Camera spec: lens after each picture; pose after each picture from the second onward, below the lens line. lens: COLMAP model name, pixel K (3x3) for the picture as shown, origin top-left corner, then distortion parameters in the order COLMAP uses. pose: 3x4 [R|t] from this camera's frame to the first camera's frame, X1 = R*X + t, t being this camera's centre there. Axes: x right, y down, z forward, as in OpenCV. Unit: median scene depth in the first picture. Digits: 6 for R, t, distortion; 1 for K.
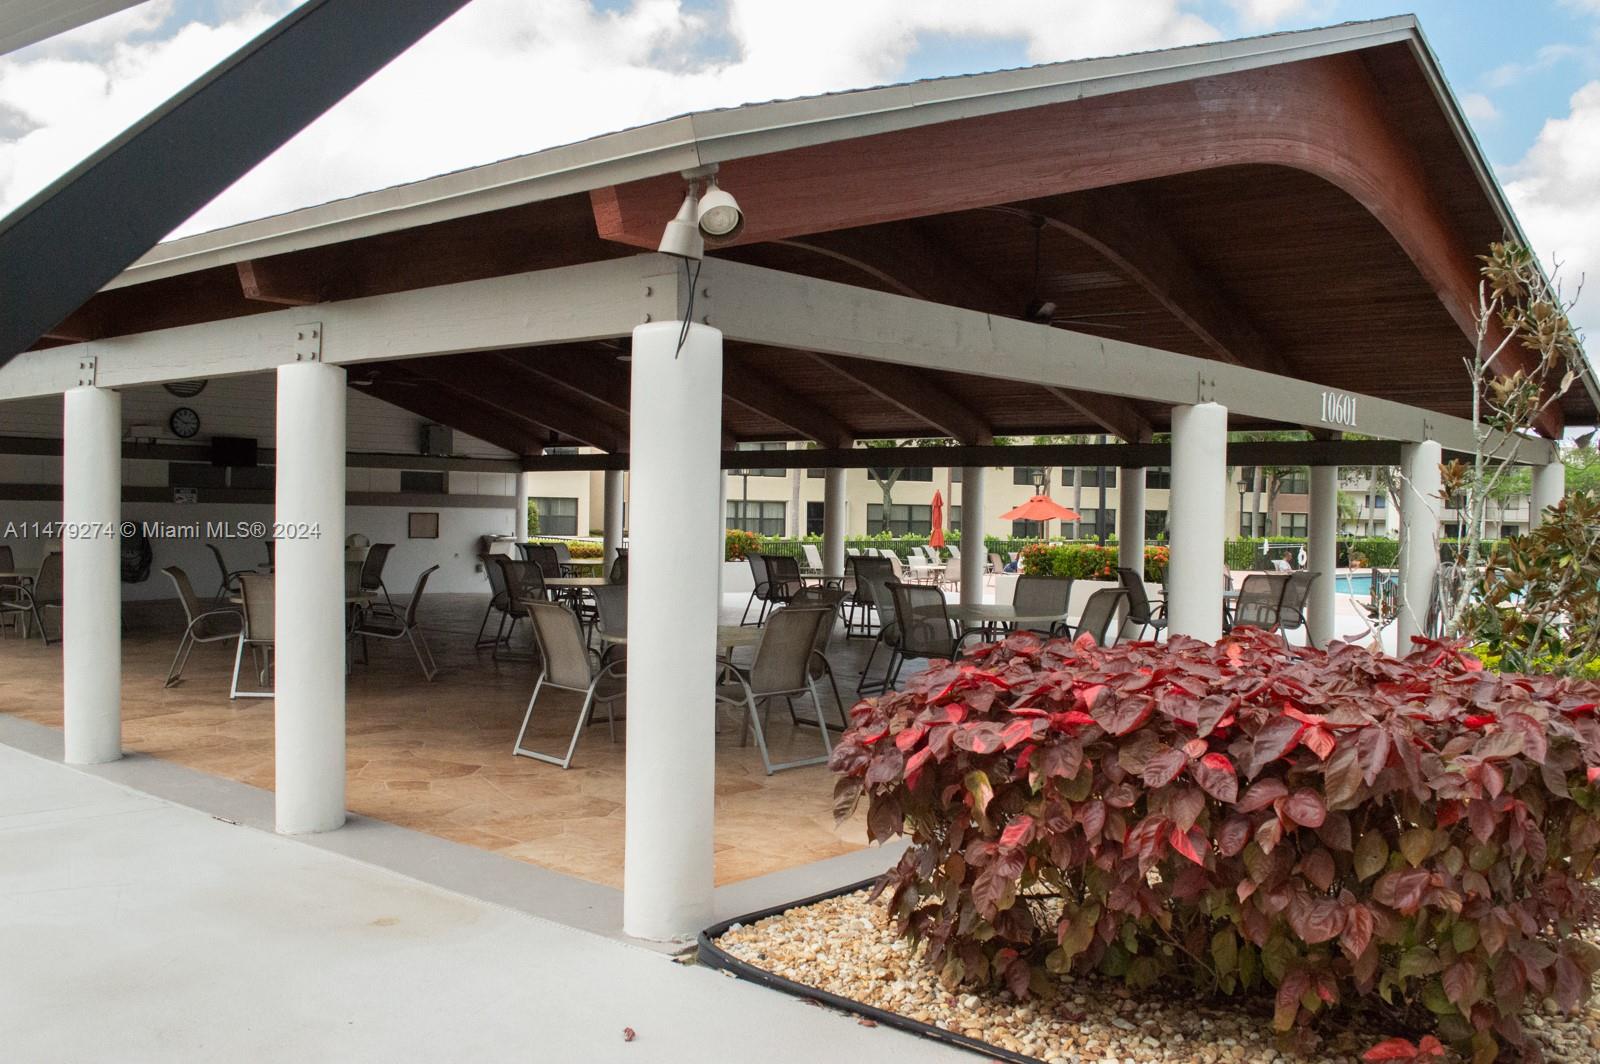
lens RADIAL K [[1441.6, 0, 801.7], [0, 1441.6, 524.2], [0, 0, 1]] dist [-0.033923, -0.050939]
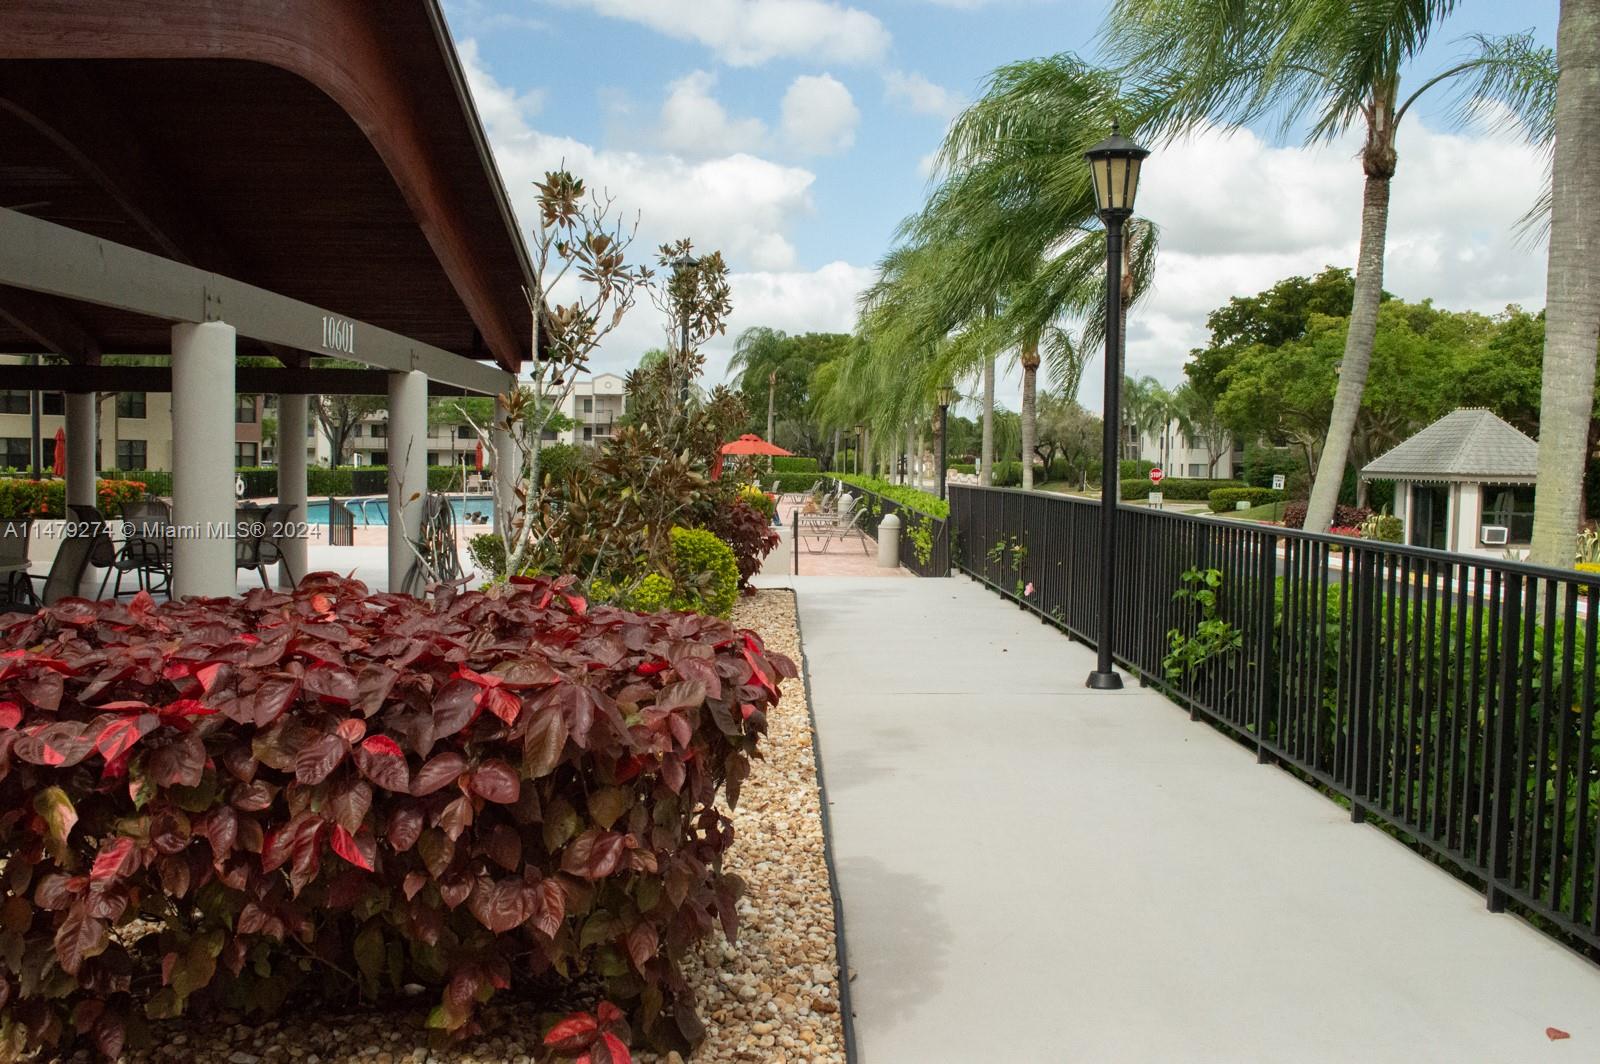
lens RADIAL K [[1441.6, 0, 796.8], [0, 1441.6, 524.9], [0, 0, 1]] dist [-0.033923, -0.050939]
pose [[0.755282, -0.037628, 0.654319, -0.068128], [0.004361, 0.998617, 0.052393, -0.006096], [-0.655386, -0.036718, 0.754401, 0.180246]]
